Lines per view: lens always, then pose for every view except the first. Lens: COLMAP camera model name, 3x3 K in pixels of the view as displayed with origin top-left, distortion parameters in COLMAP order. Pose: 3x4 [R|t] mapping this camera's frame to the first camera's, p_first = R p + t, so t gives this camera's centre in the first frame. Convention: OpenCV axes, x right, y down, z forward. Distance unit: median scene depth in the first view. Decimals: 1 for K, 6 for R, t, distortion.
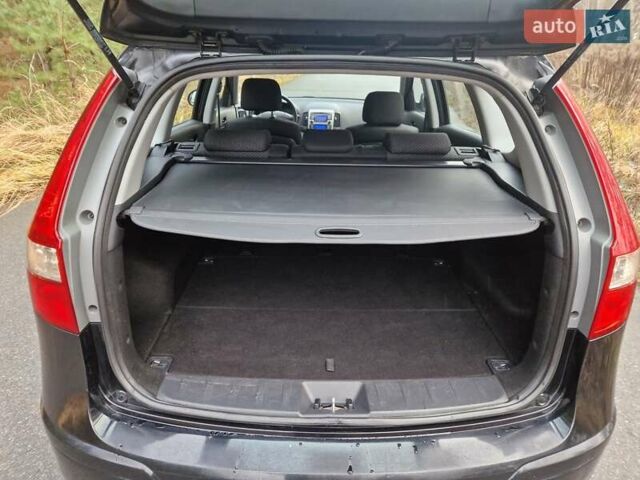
lens RADIAL K [[446.3, 0, 320.8], [0, 446.3, 222.7], [0, 0, 1]] dist [0.079502, -0.053823]
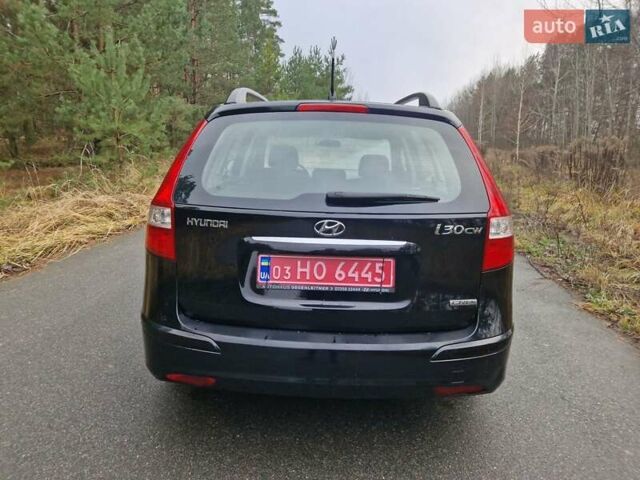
lens RADIAL K [[446.3, 0, 320.8], [0, 446.3, 222.7], [0, 0, 1]] dist [0.079502, -0.053823]
pose [[0.999424, 0.014995, -0.030437, 0.010547], [-0.020857, 0.979055, -0.202524, 0.089999], [0.026763, 0.203042, 0.978804, -0.131322]]
